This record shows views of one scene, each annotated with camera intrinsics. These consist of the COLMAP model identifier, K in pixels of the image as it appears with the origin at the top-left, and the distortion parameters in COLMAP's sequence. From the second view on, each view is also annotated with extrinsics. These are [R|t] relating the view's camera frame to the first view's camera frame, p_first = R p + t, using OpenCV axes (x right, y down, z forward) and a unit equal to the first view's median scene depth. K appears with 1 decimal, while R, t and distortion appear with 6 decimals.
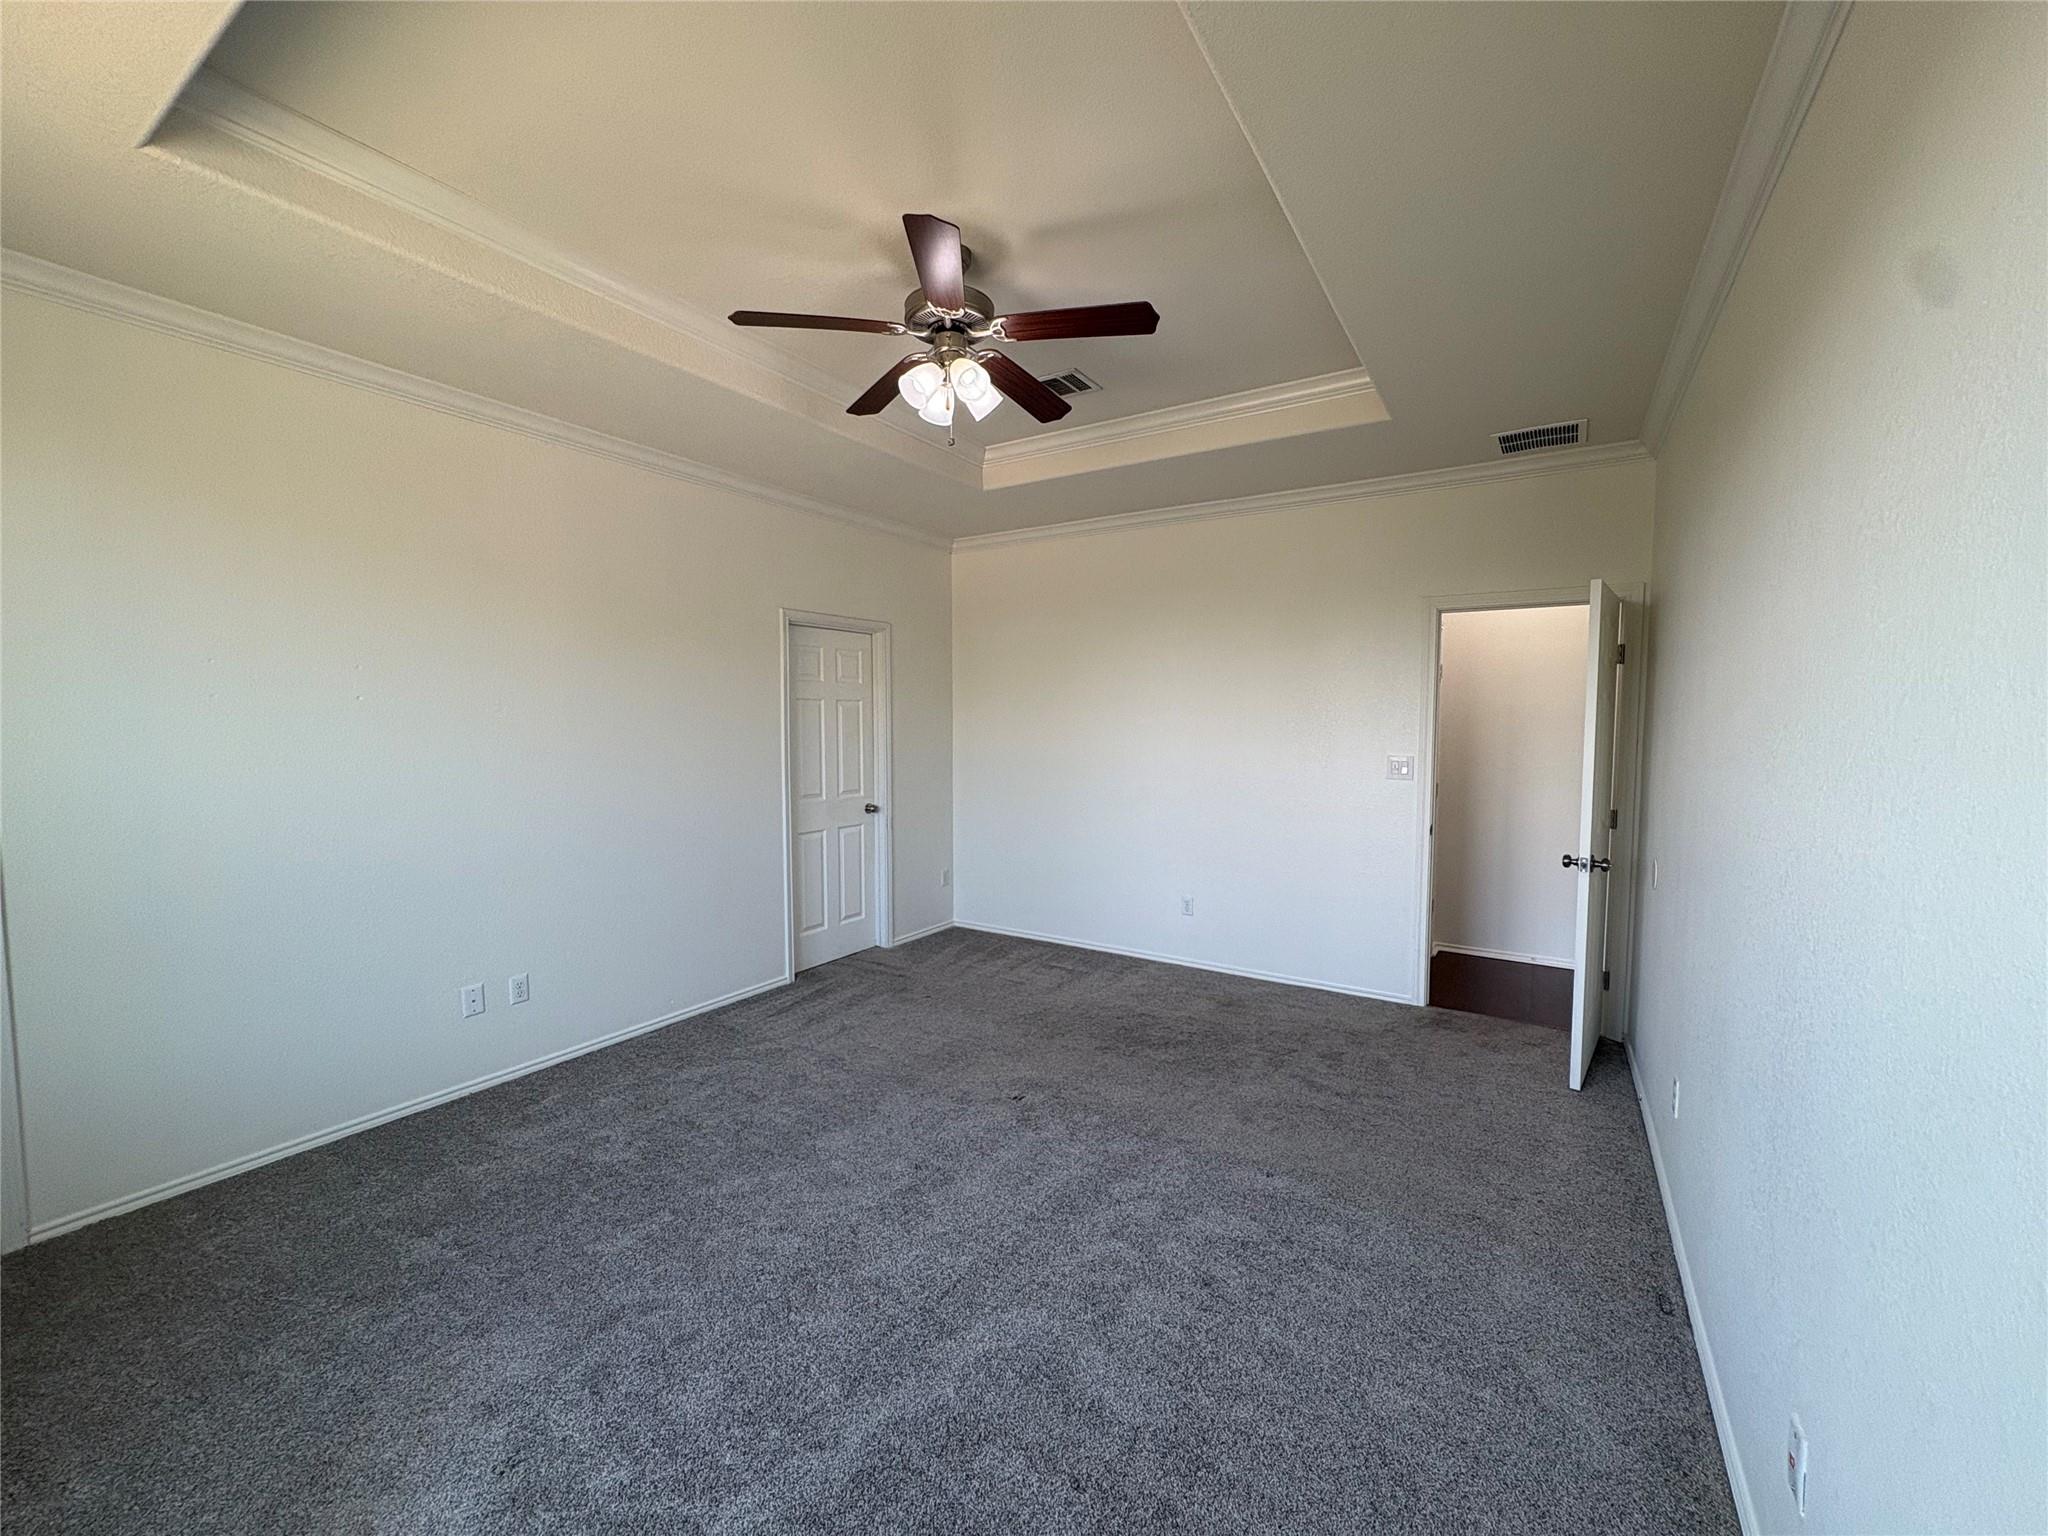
lens RADIAL K [[817.5, 0, 1025.2], [0, 817.5, 763.9], [0, 0, 1]] dist [0.003306, -0.000119]
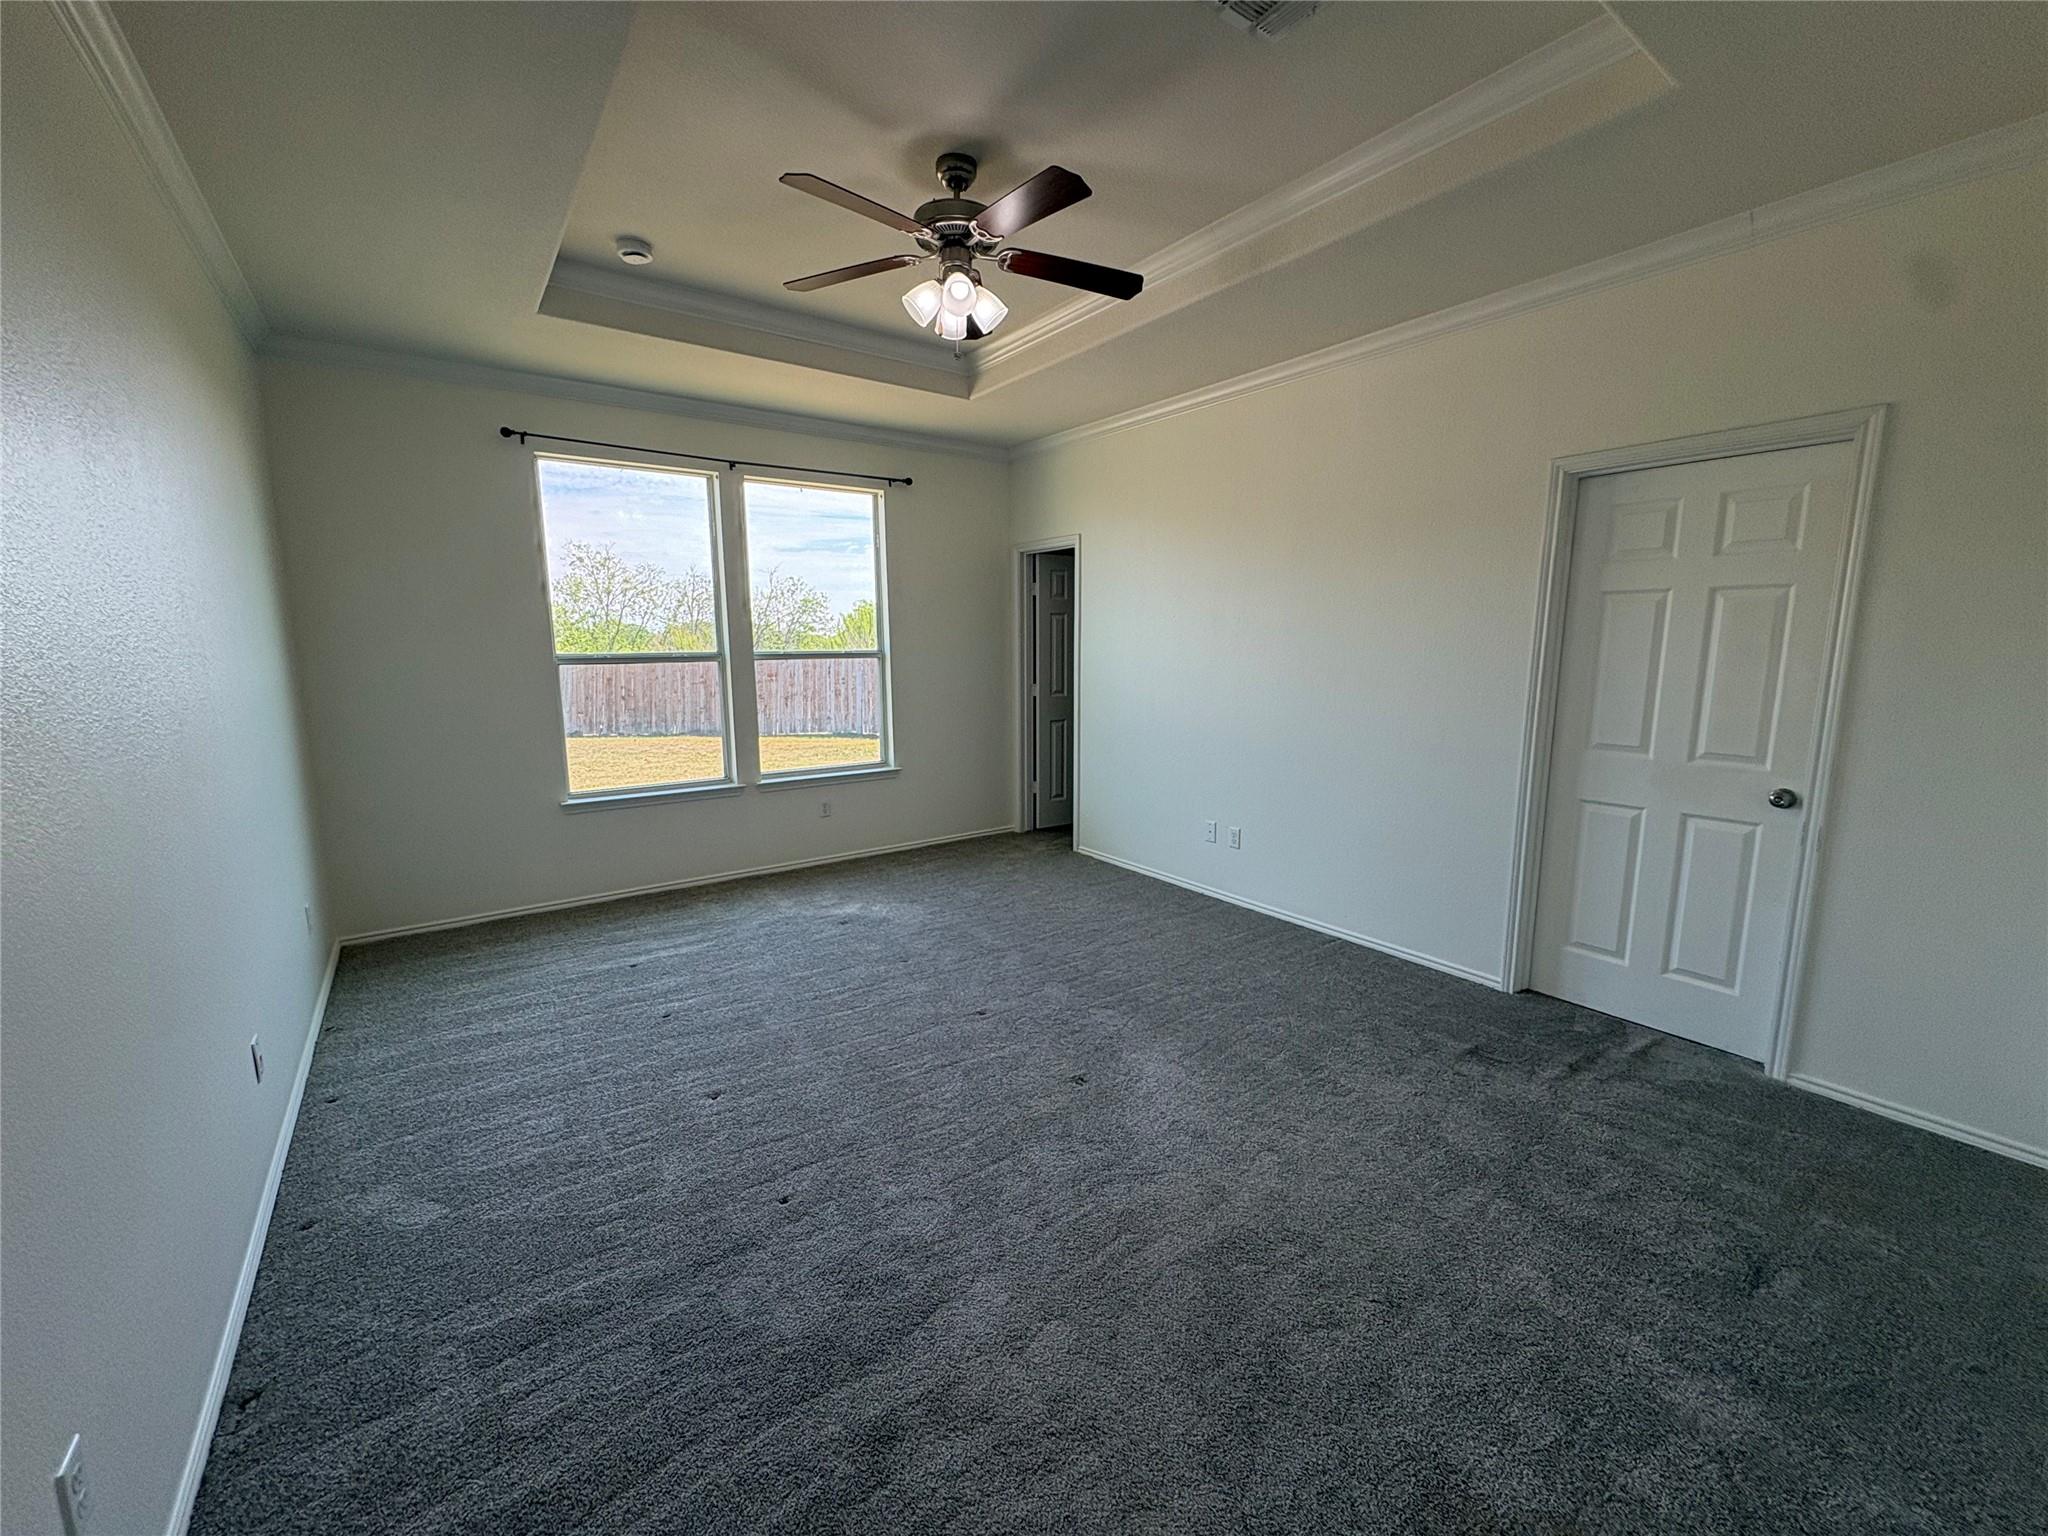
lens RADIAL K [[817.5, 0, 1025.2], [0, 817.5, 763.9], [0, 0, 1]] dist [0.003306, -0.000119]
pose [[-0.361464, 0.143233, -0.921319, 0.489509], [-0.046975, 0.984078, 0.171419, -0.035300], [0.931202, 0.105241, -0.348981, 0.797220]]
